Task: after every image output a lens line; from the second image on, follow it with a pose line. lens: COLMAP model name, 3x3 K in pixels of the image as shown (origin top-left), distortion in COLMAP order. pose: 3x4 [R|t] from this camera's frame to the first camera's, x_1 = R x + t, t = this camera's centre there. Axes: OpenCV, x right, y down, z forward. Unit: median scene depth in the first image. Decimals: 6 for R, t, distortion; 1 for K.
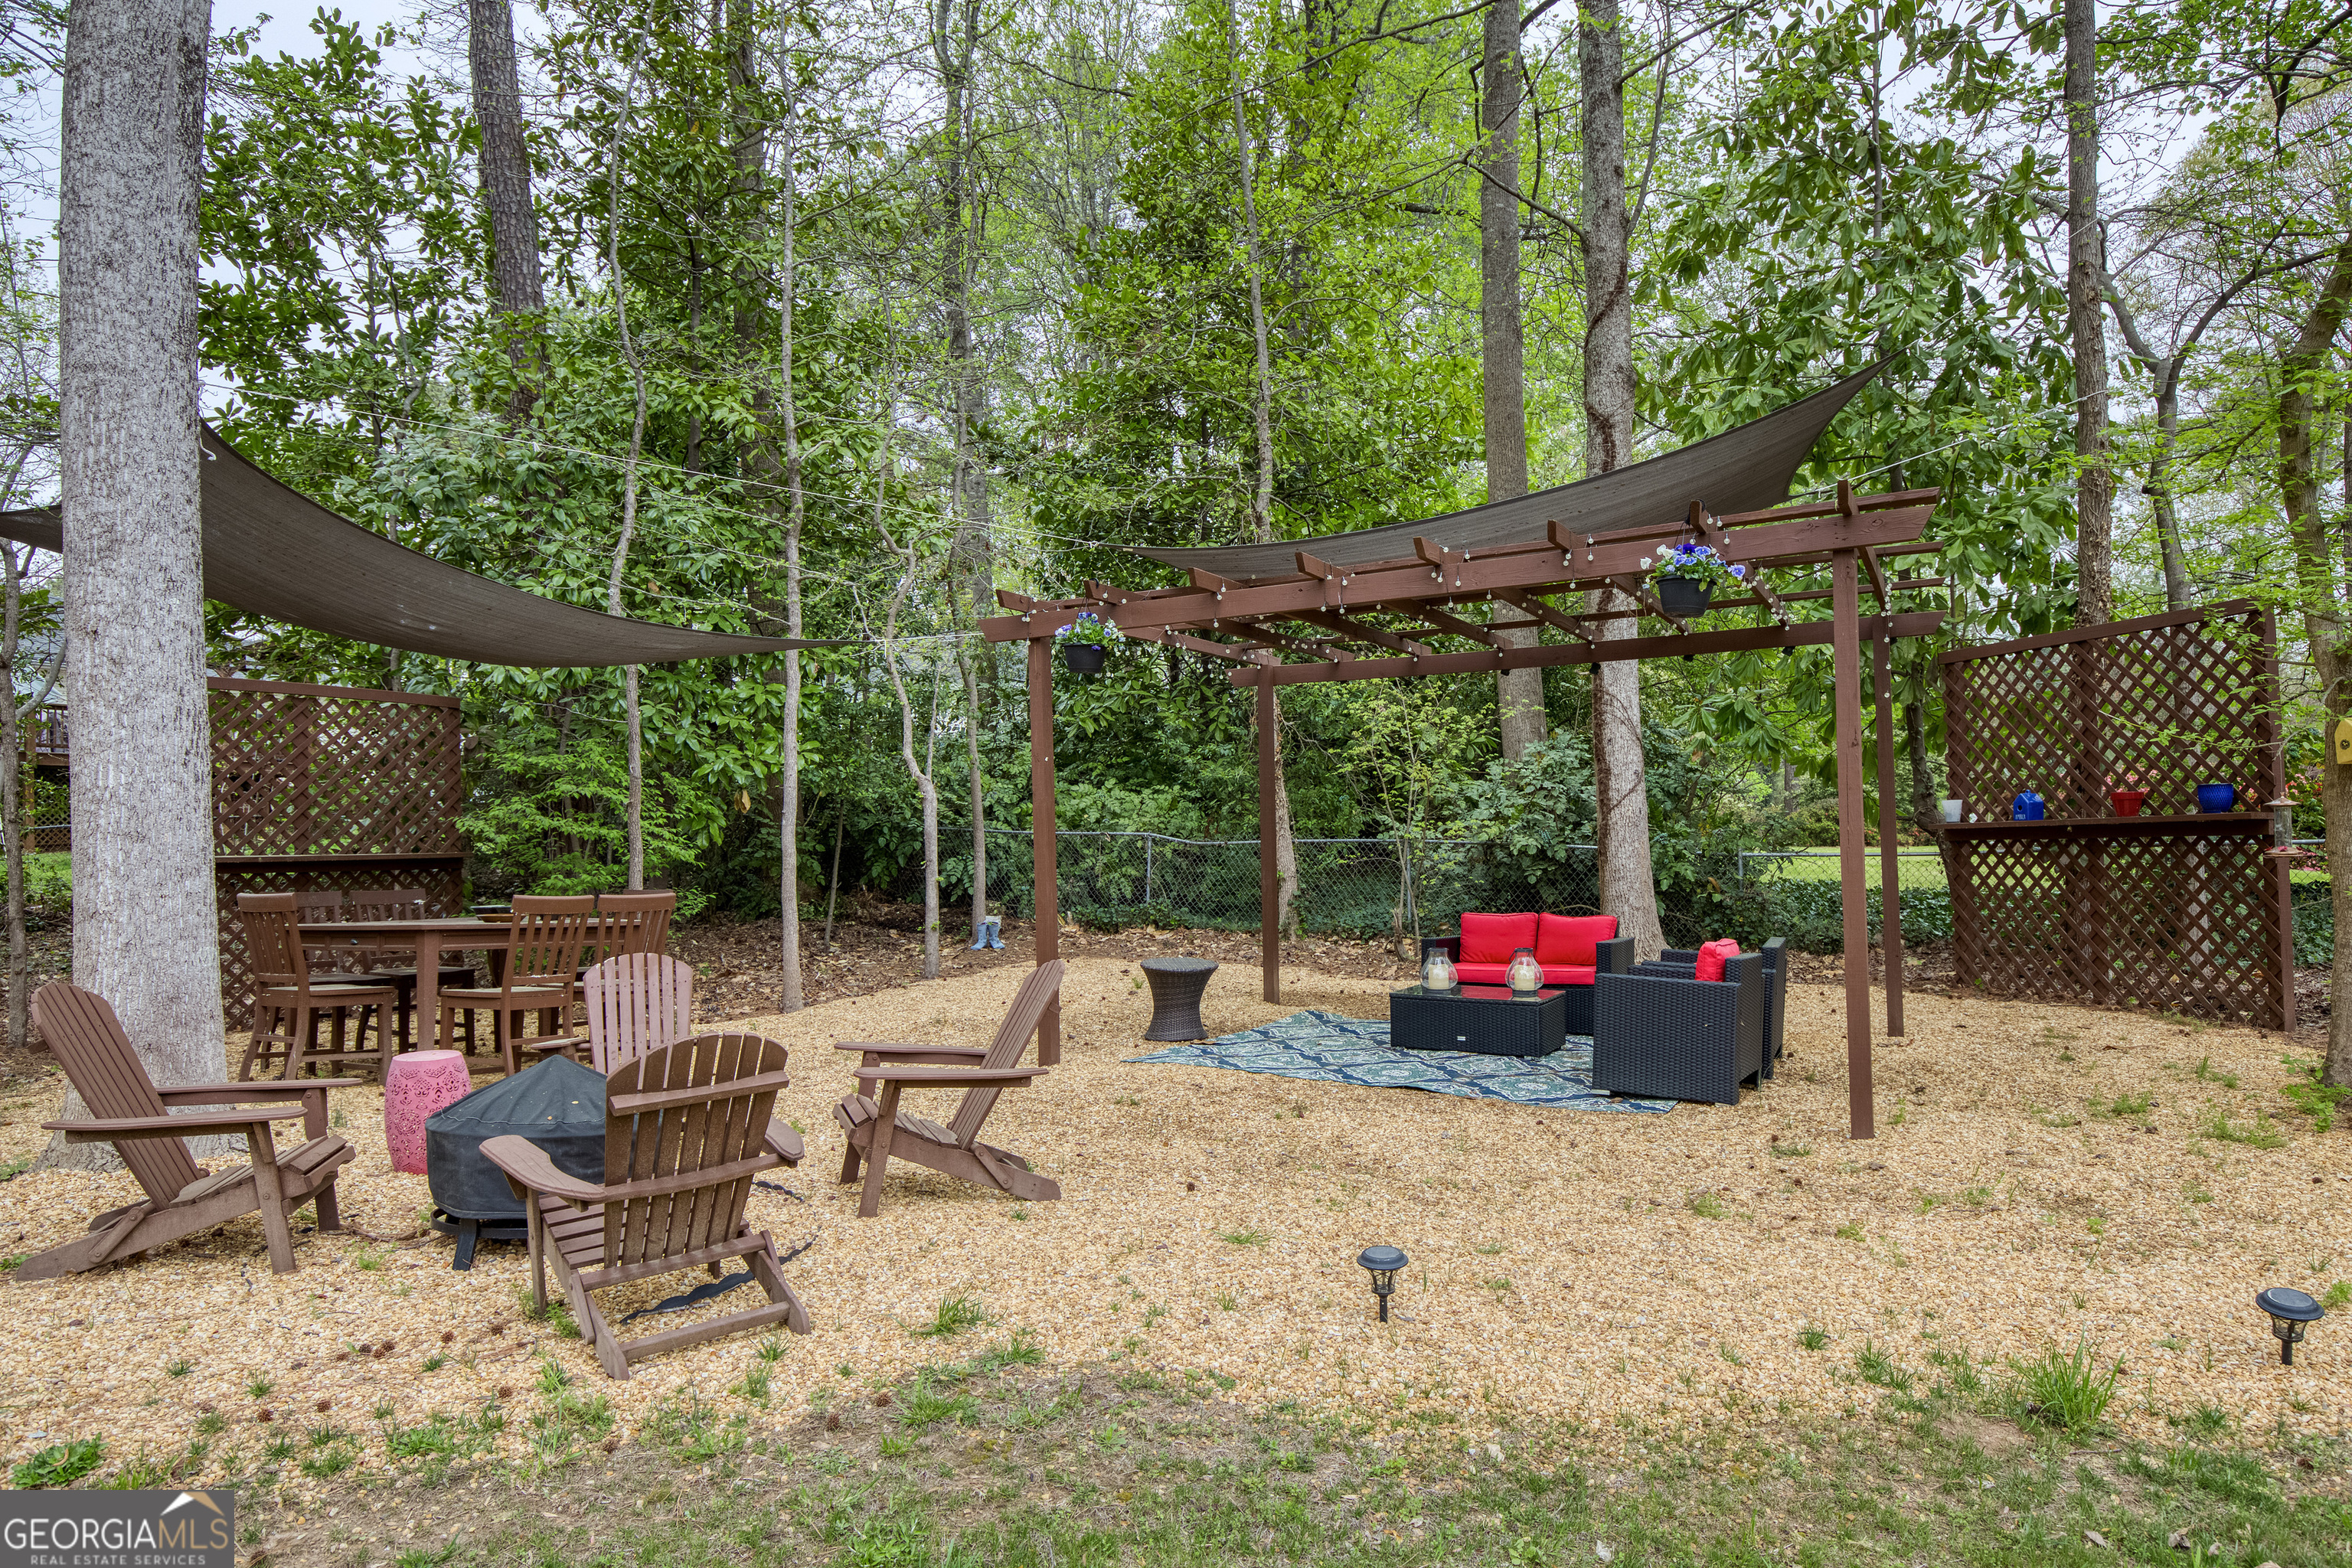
lens RADIAL K [[1474.9, 0, 1176.0], [0, 1474.9, 784.0], [0, 0, 1]] dist [0.000017, -0.000030]
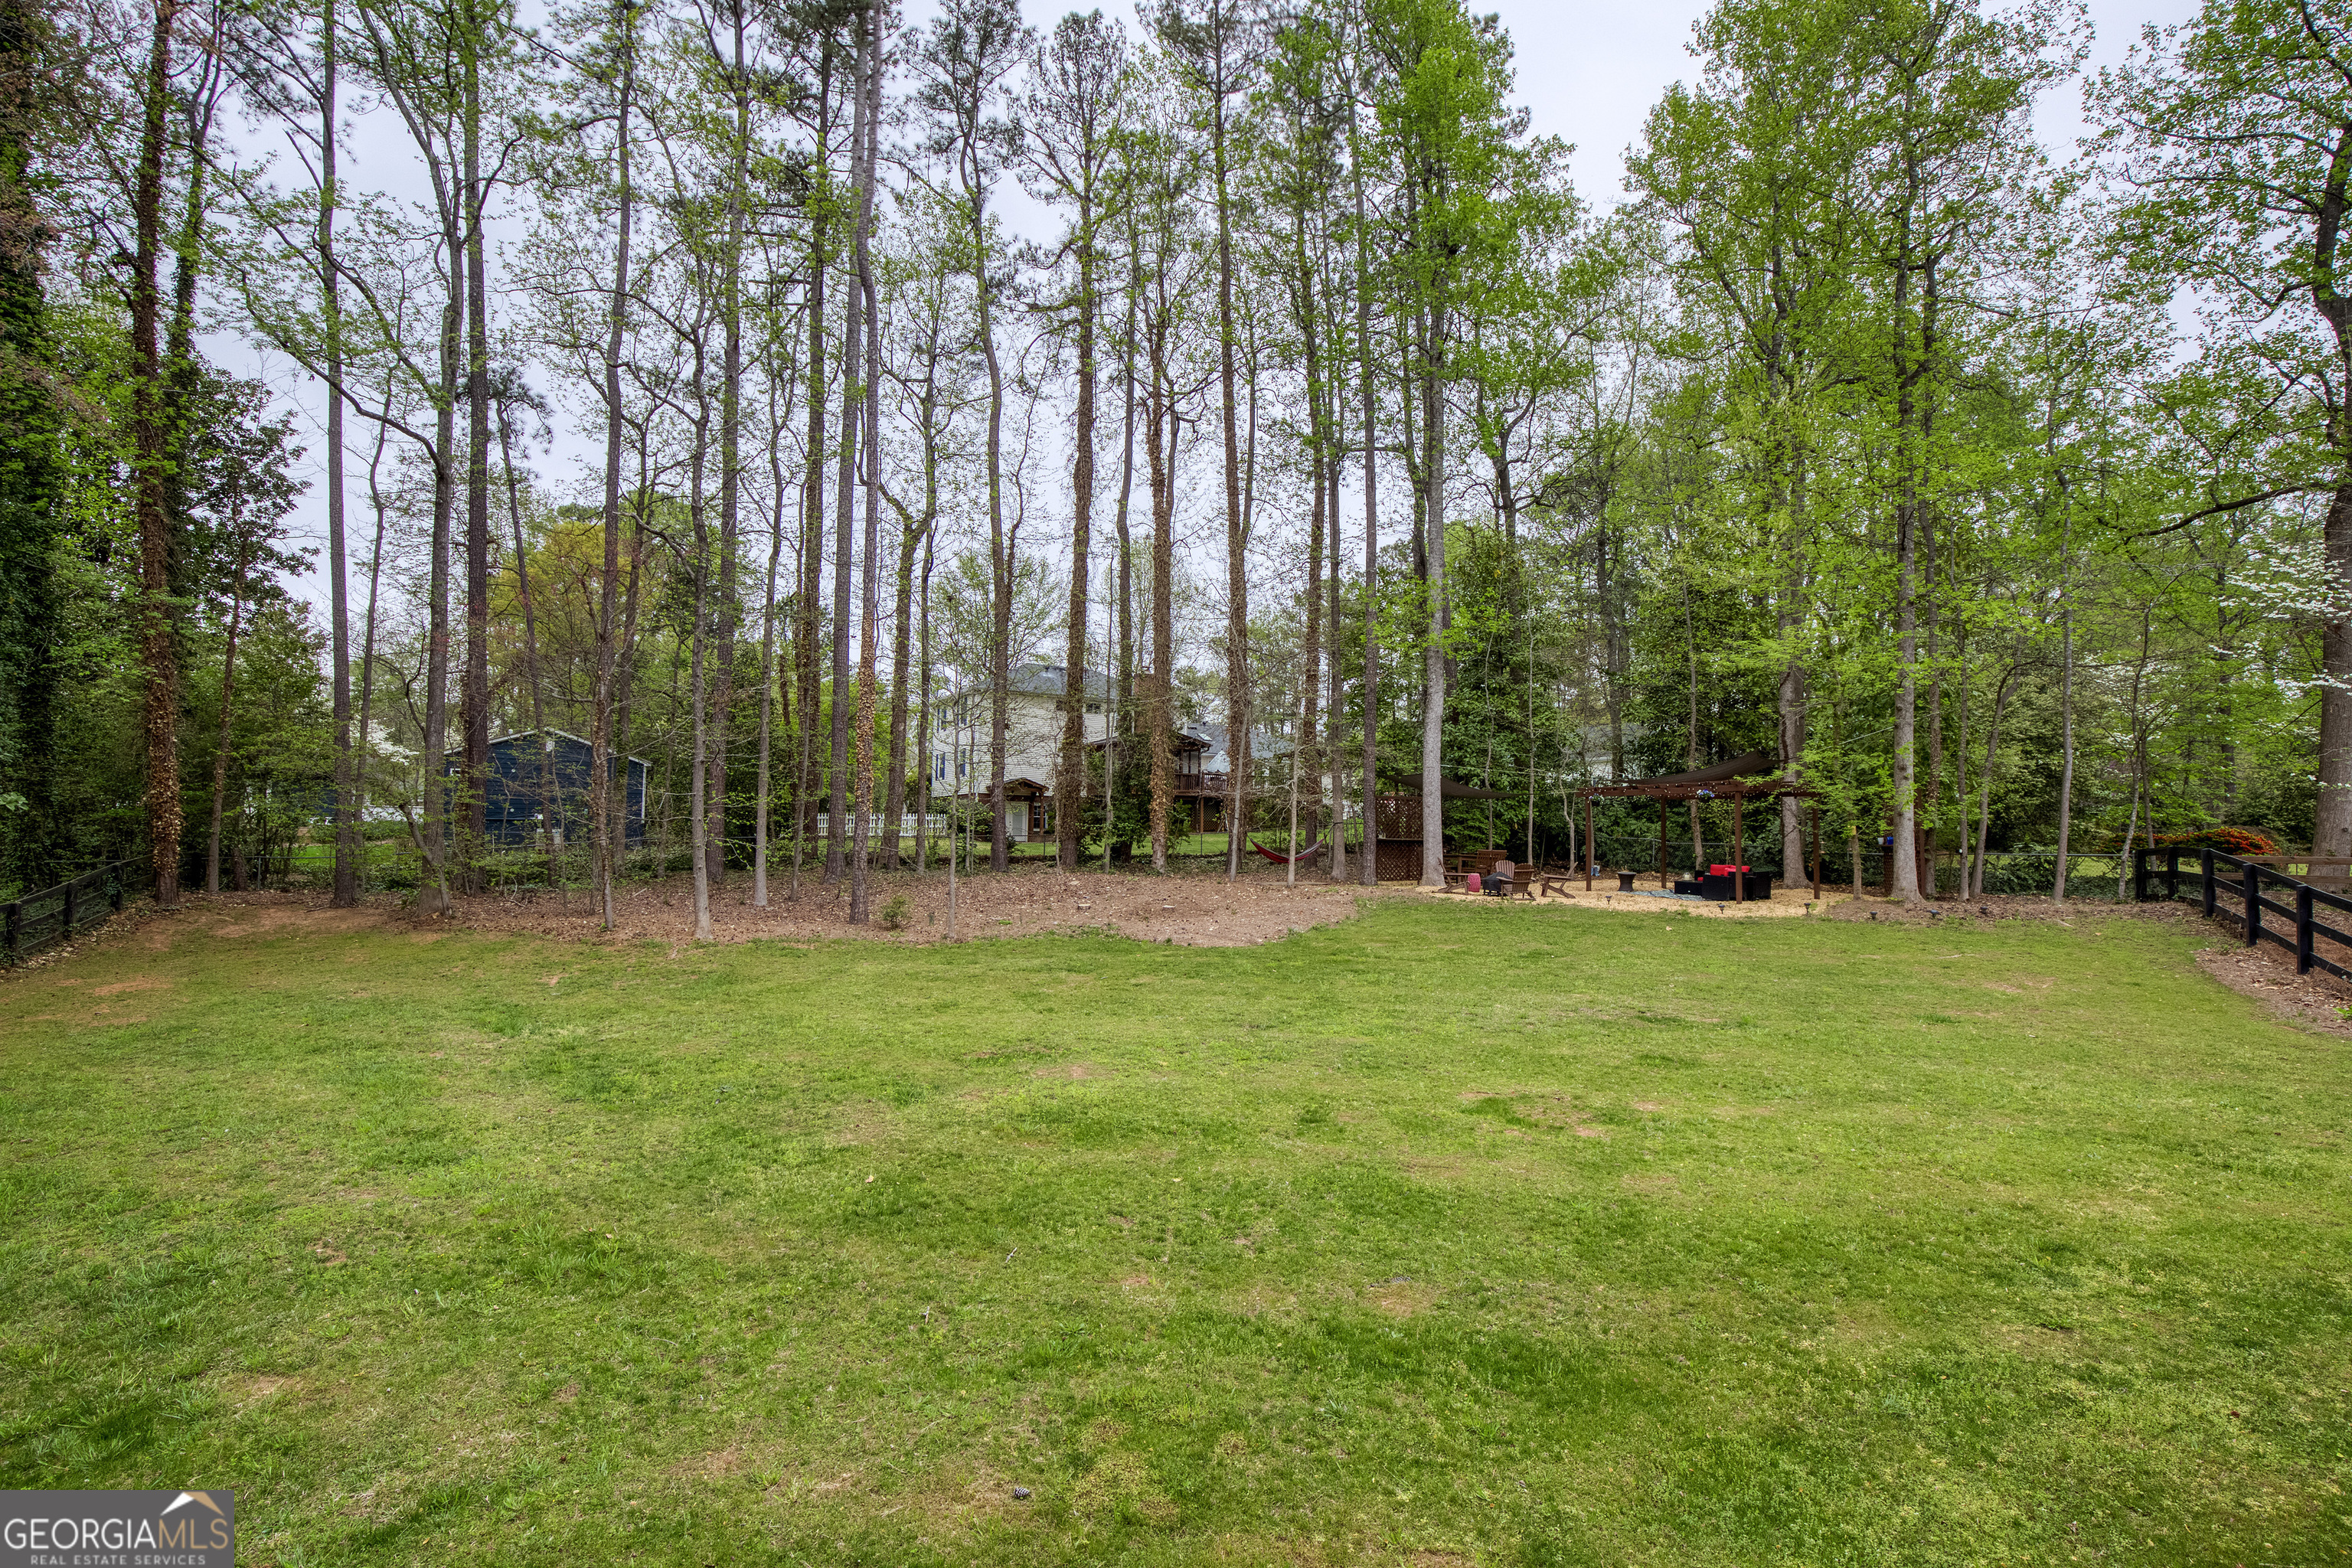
lens RADIAL K [[1062.5, 0, 1176.0], [0, 1062.5, 784.0], [0, 0, 1]] dist [-0.037755, 0.000472]
pose [[0.849585, 0.006269, -0.527414, 0.317993], [-0.007463, 0.999972, -0.000136, -0.076680], [0.527399, 0.004052, 0.849608, -1.430070]]
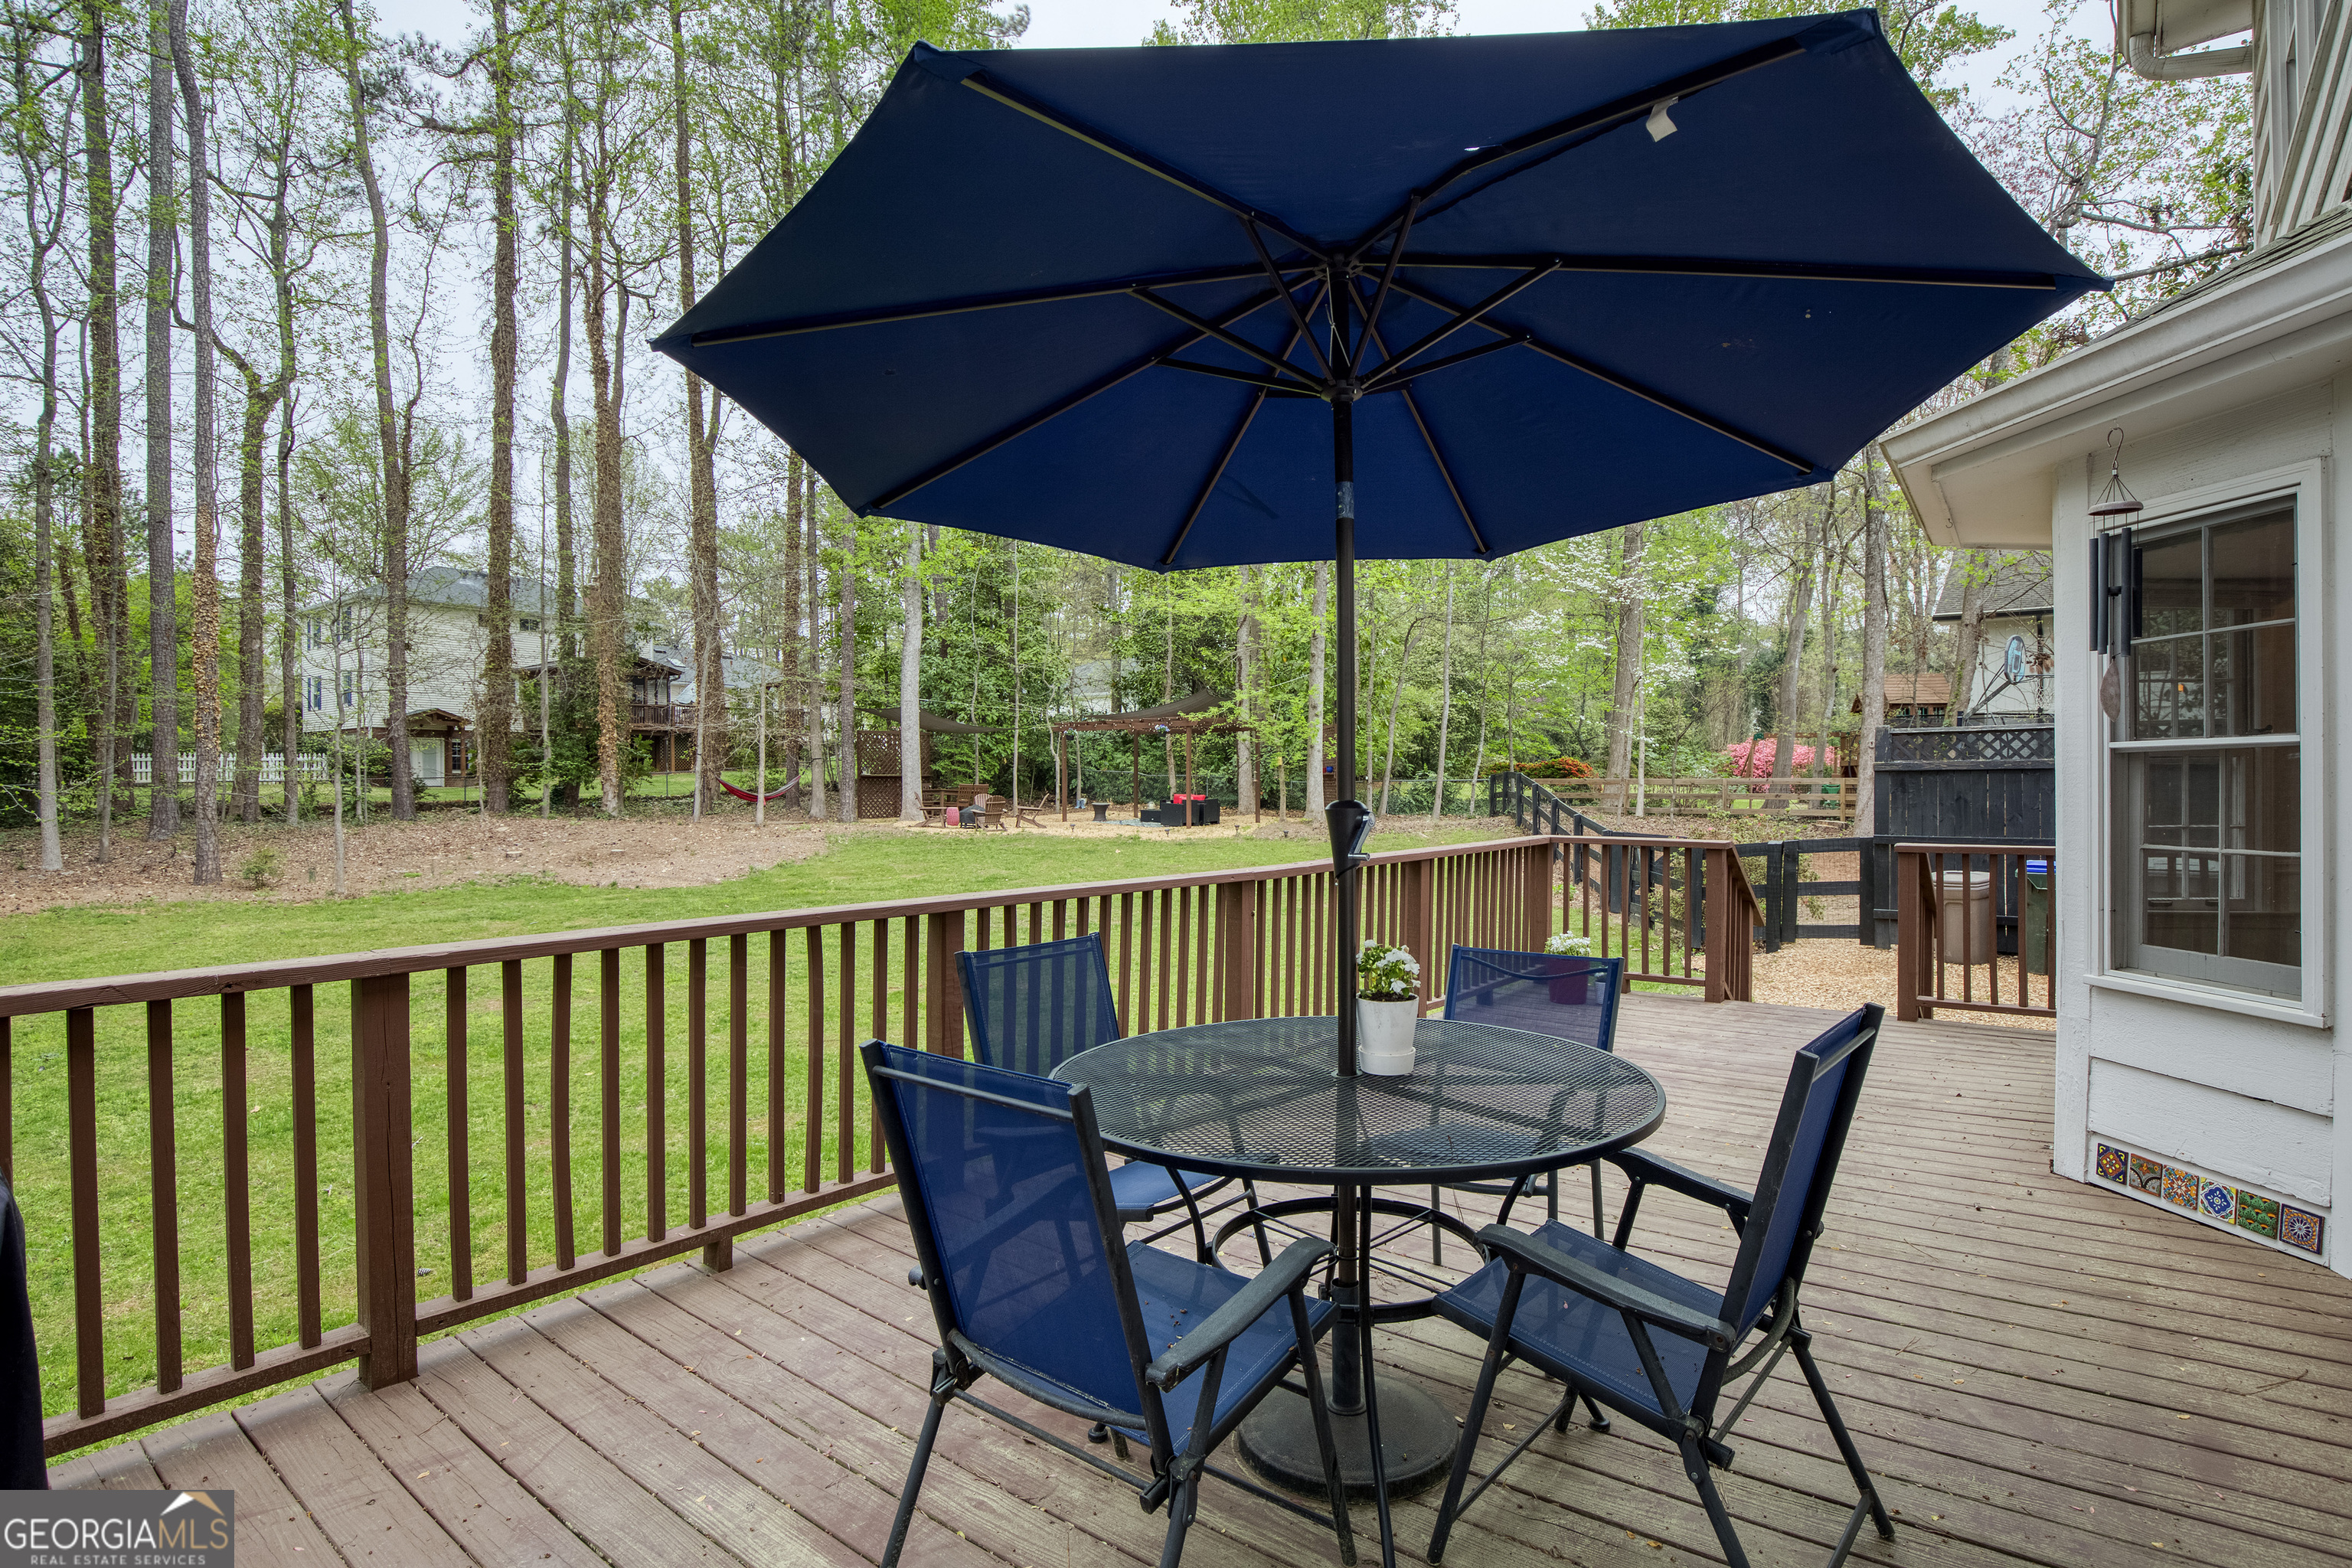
lens RADIAL K [[1184.9, 0, 1187.2], [0, 1184.9, 804.3], [0, 0, 1]] dist [-0.035634, 0.008667]
pose [[0.991186, 0.021534, -0.130715, 0.463763], [-0.012604, 0.997553, 0.068766, -0.078202], [0.131876, -0.066513, 0.989032, -1.582886]]
